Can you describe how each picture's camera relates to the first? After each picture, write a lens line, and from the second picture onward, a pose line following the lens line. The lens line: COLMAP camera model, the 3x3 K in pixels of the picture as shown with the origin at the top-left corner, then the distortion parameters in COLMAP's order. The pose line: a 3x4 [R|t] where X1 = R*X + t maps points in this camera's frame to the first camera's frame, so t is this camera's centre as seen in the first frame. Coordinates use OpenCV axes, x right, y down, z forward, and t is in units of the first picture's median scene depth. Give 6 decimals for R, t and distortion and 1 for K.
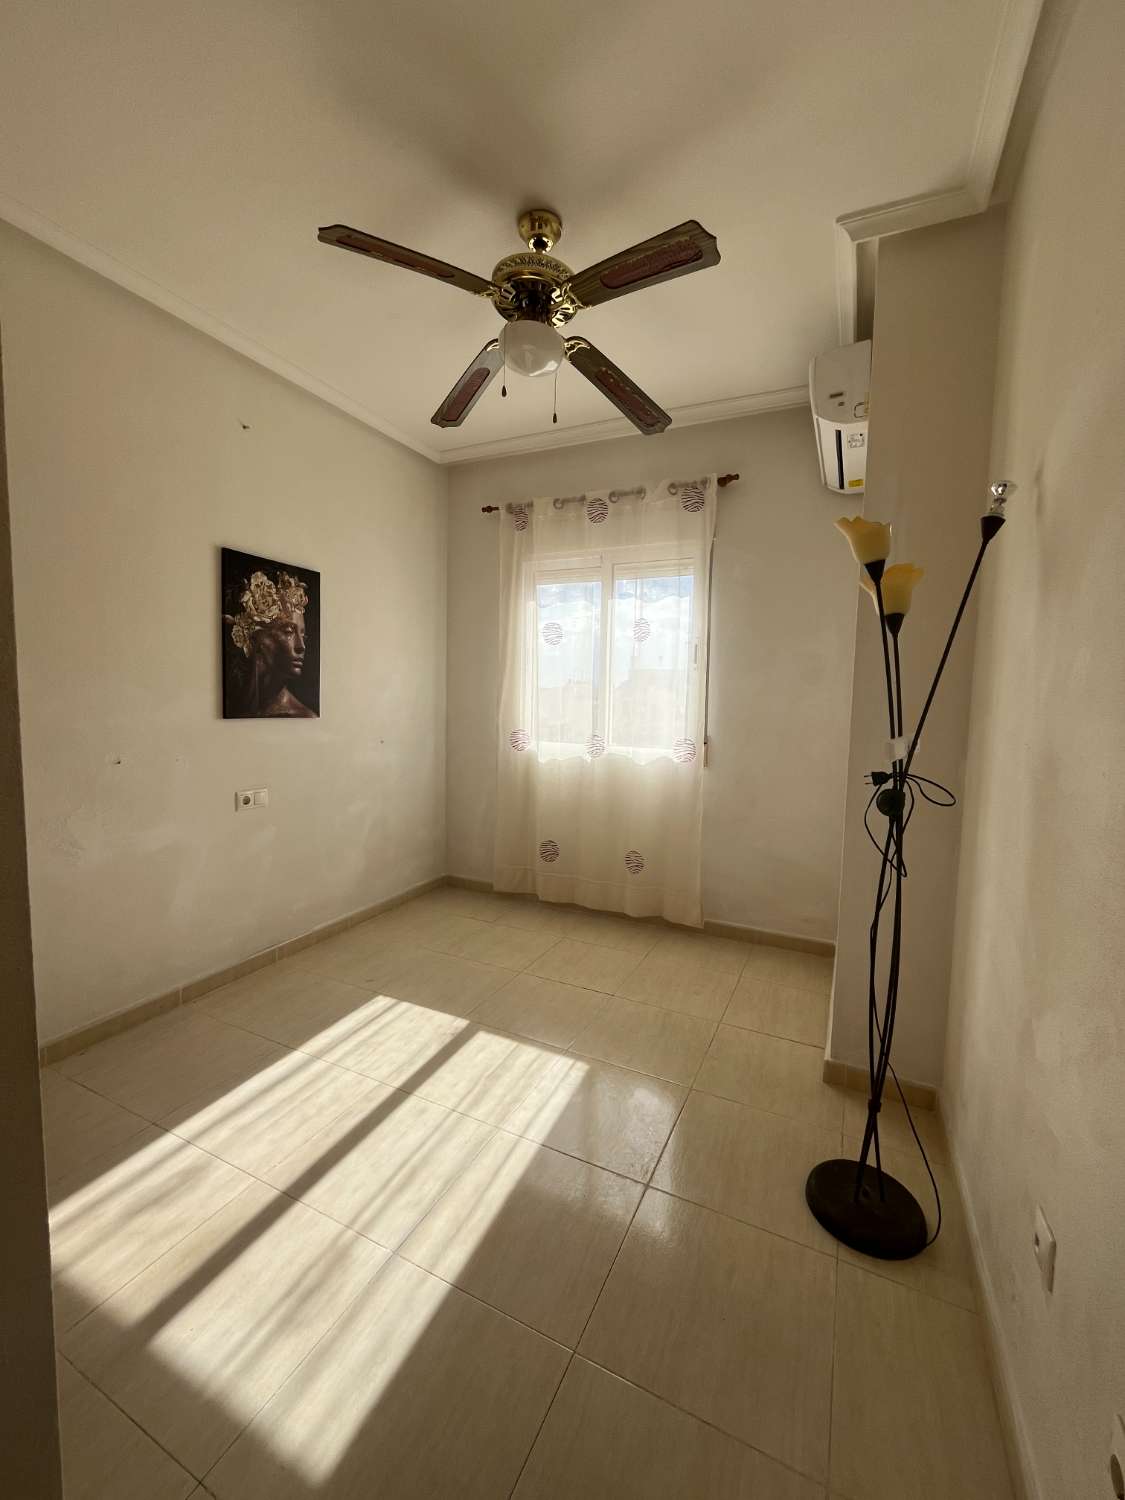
lens RADIAL K [[607.5, 0, 562.8], [0, 607.5, 746.3], [0, 0, 1]] dist [-0.003132, -0.000180]
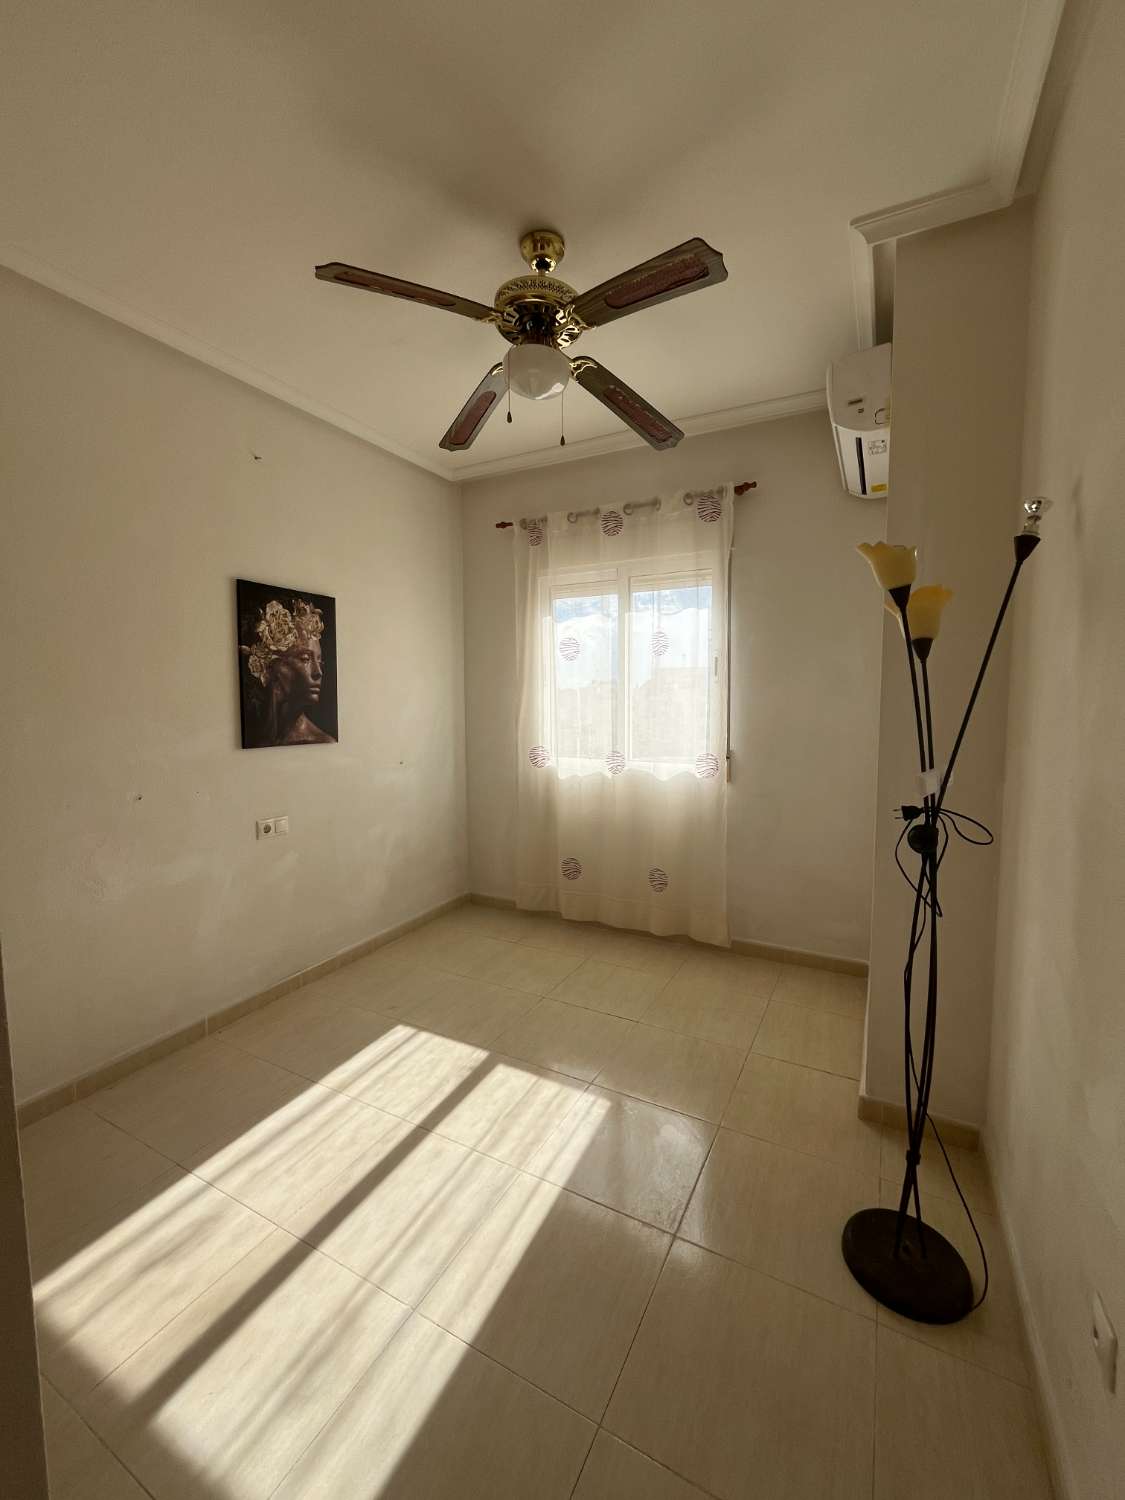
lens RADIAL K [[607.5, 0, 562.8], [0, 607.5, 746.3], [0, 0, 1]] dist [-0.003132, -0.000180]
pose [[0.998892, -0.023216, -0.040937, 0.016353], [0.023140, 0.999730, -0.002332, -0.047548], [0.040980, 0.001383, 0.999159, 0.024027]]
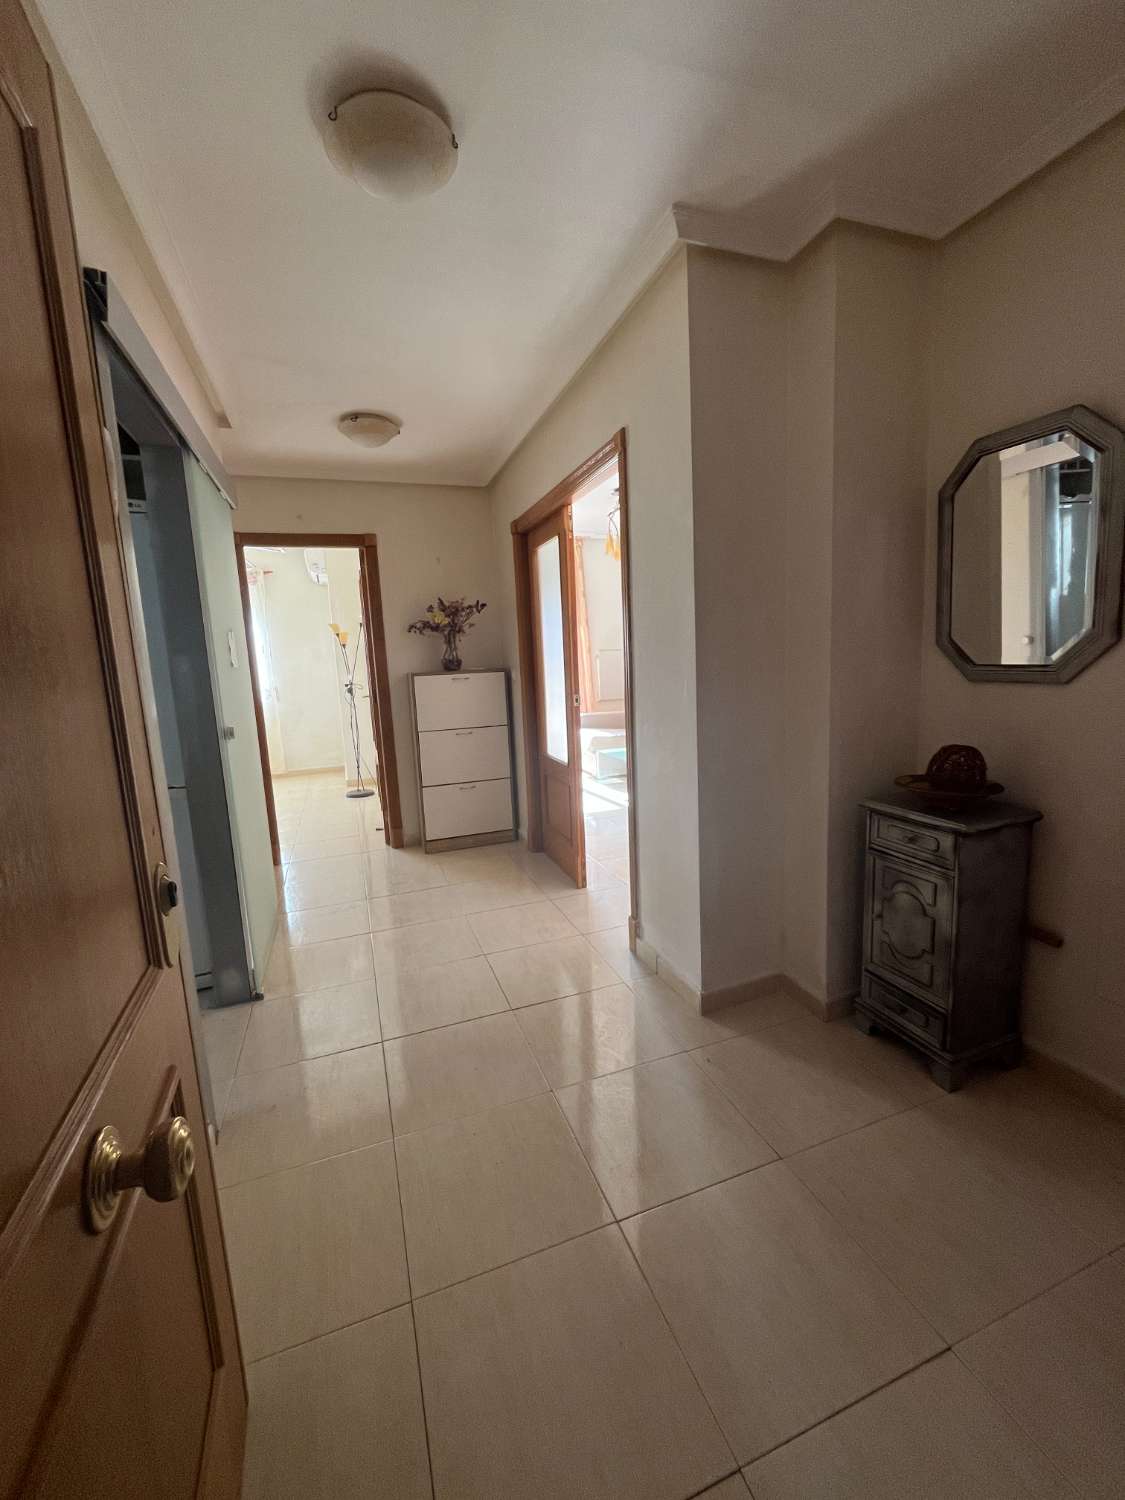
lens RADIAL K [[607.5, 0, 562.8], [0, 607.5, 746.3], [0, 0, 1]] dist [-0.003132, -0.000180]
pose [[0.694553, -0.157824, 0.701917, -1.079093], [0.124175, 0.987297, 0.099118, 0.182913], [-0.708644, 0.018318, 0.705328, -2.238254]]
